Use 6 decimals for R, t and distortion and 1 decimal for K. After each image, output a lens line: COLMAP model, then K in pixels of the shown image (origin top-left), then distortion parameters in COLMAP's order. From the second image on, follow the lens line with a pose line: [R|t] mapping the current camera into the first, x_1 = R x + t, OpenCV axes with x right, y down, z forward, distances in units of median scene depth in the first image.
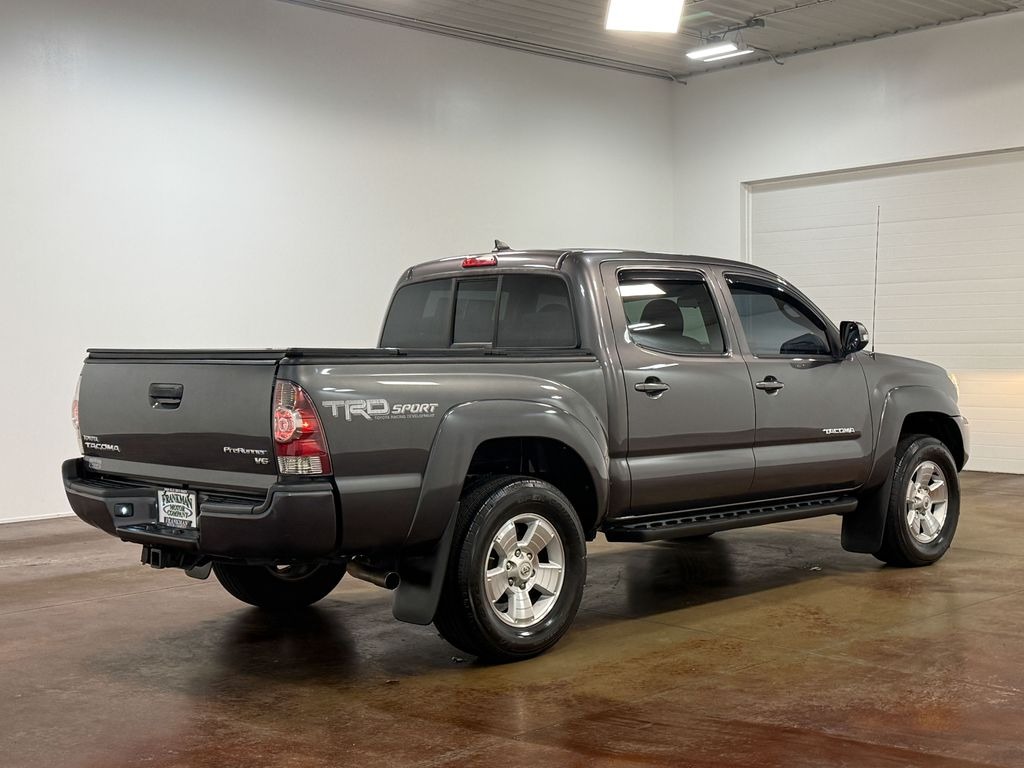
lens RADIAL K [[1349.3, 0, 512.0], [0, 1349.3, 384.0], [0, 0, 1]] dist [0.137475, -0.054900]
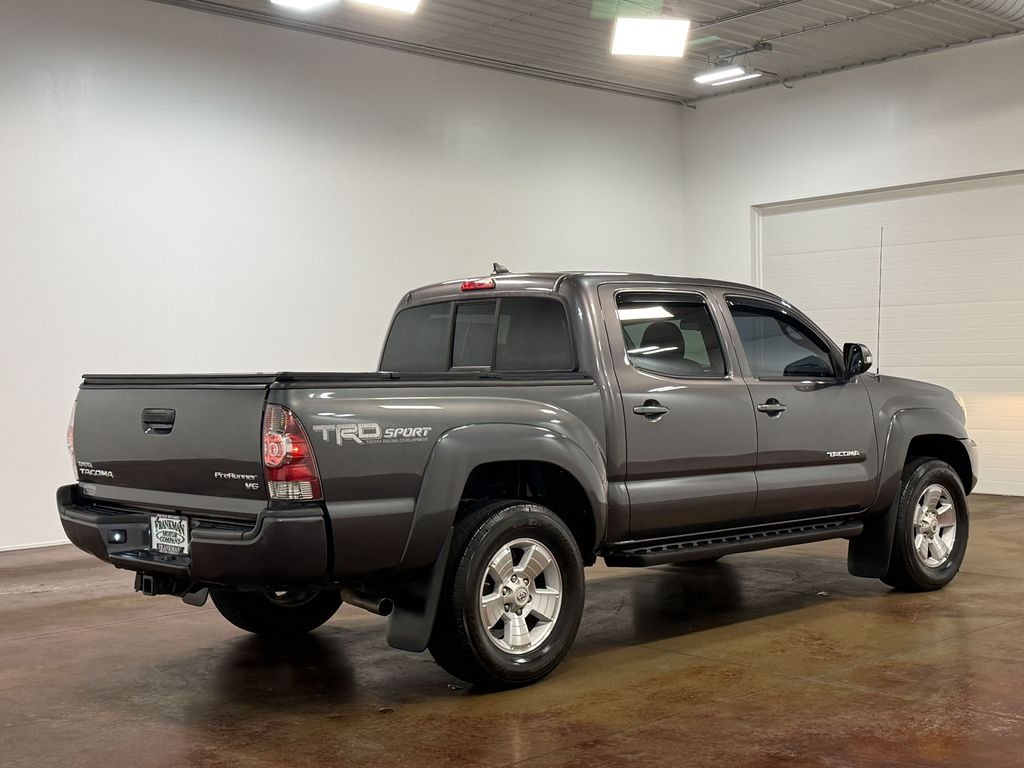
lens RADIAL K [[1349.3, 0, 512.0], [0, 1349.3, 384.0], [0, 0, 1]] dist [0.137475, -0.054900]
pose [[0.999923, -0.004689, -0.011511, 0.014902], [0.004477, 0.999822, -0.018344, 0.000943], [0.011595, 0.018291, 0.999765, 0.008053]]
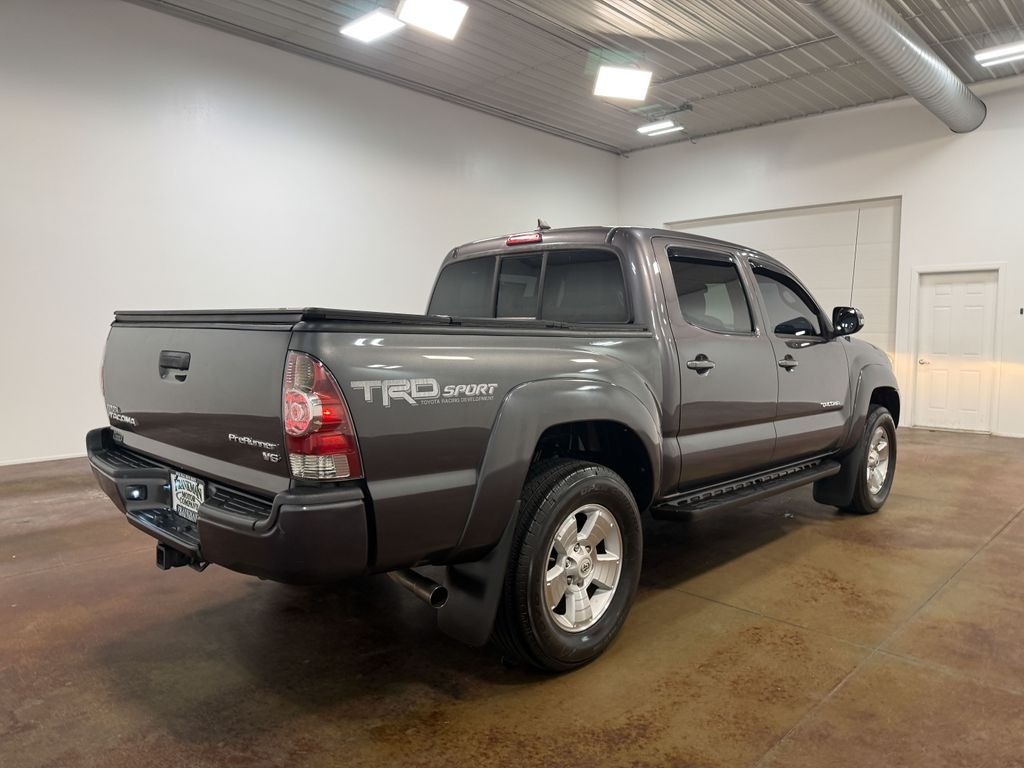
lens RADIAL K [[767.4, 0, 516.3], [0, 767.4, 394.0], [0, 0, 1]] dist [0.155374, -0.309231]
pose [[0.999516, 0.020472, 0.023407, -0.050348], [-0.021726, 0.998270, 0.054633, -0.004801], [-0.022248, -0.055115, 0.998232, 0.490607]]
